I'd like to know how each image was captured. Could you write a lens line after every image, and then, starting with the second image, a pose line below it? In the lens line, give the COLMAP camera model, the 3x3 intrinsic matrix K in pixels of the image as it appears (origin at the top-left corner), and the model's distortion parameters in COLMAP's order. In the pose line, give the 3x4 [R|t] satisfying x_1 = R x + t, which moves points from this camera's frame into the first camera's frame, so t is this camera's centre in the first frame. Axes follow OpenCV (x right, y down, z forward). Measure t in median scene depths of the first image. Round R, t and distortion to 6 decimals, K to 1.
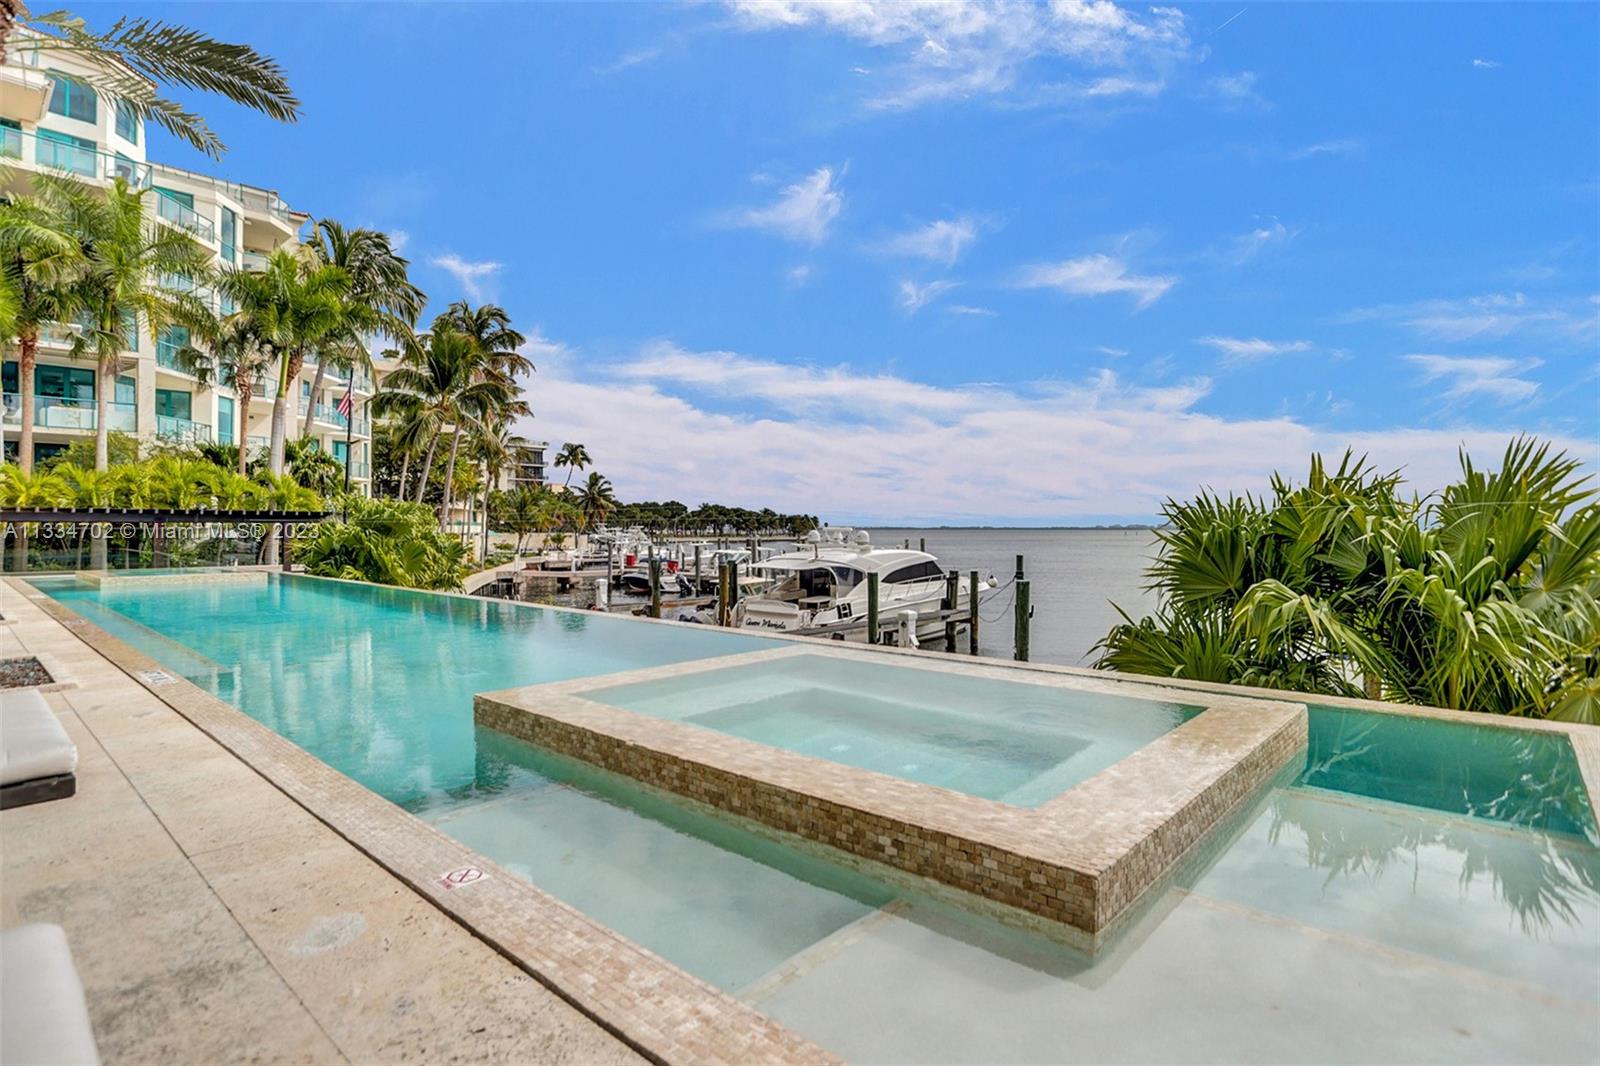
lens RADIAL K [[820.3, 0, 794.6], [0, 820.3, 496.1], [0, 0, 1]] dist [-0.065837, 0.031396]
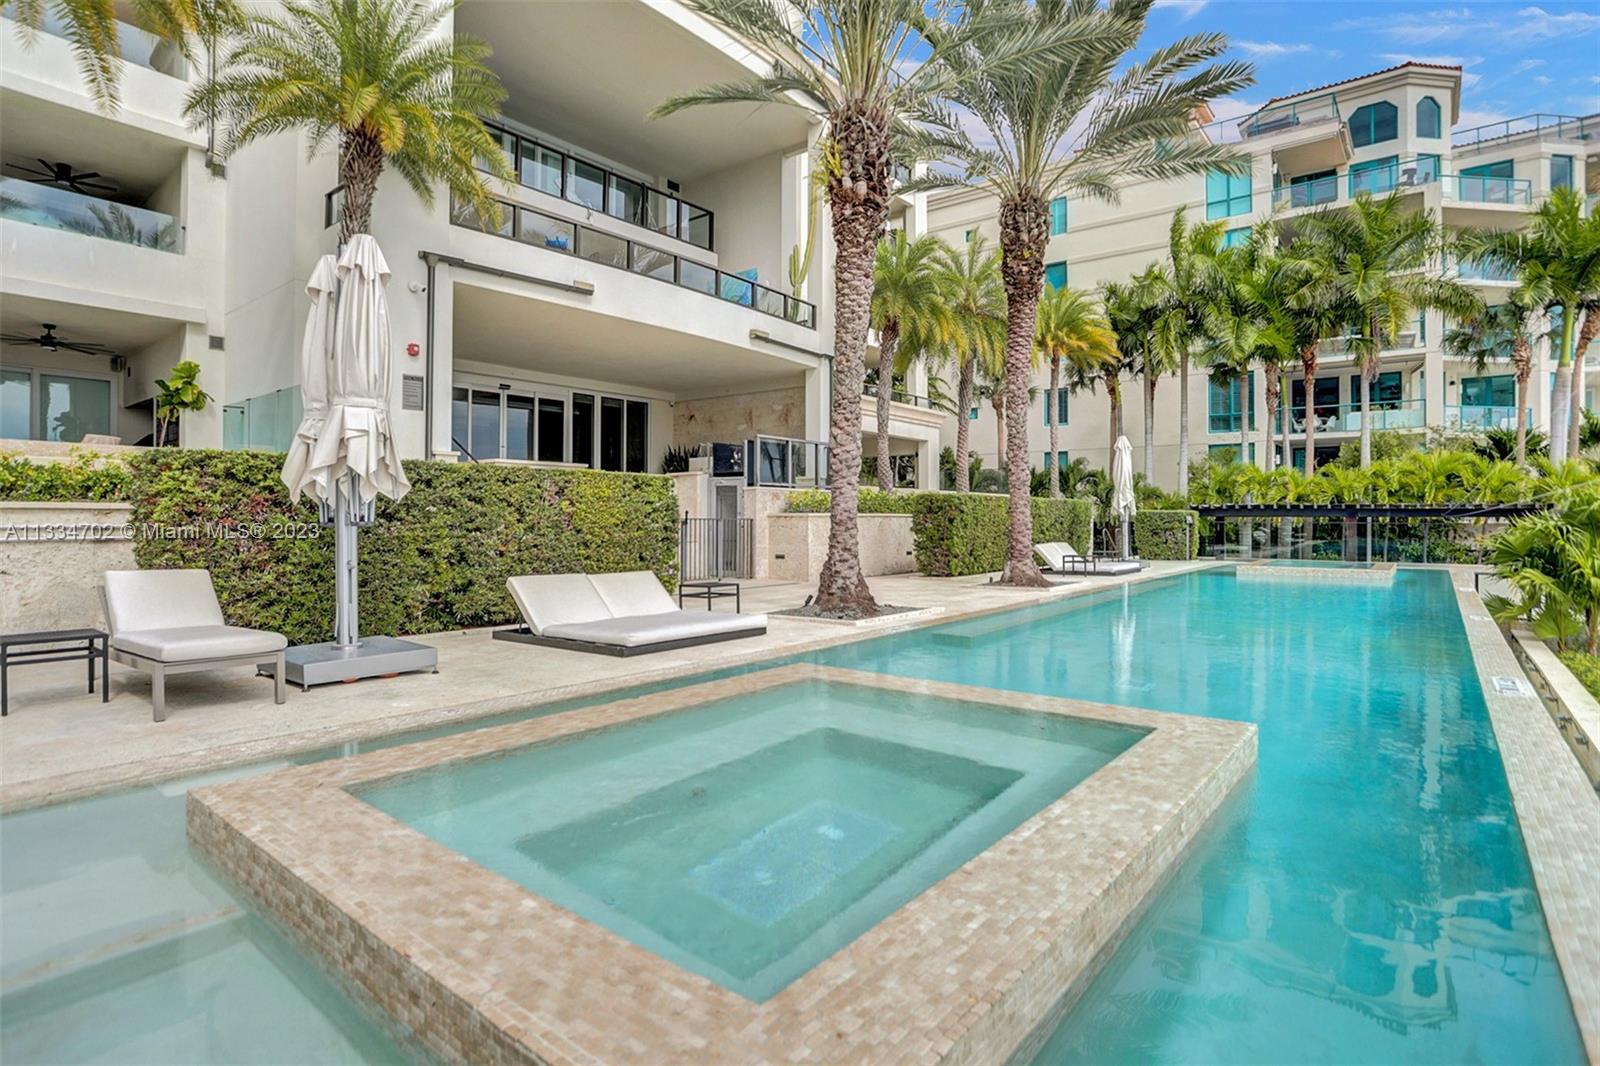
lens RADIAL K [[820.3, 0, 794.6], [0, 820.3, 496.1], [0, 0, 1]] dist [-0.065837, 0.031396]
pose [[0.063099, -0.023784, -0.997724, 0.158579], [0.032431, 0.999237, -0.021769, 0.004207], [0.997480, -0.030984, 0.063822, 0.173985]]
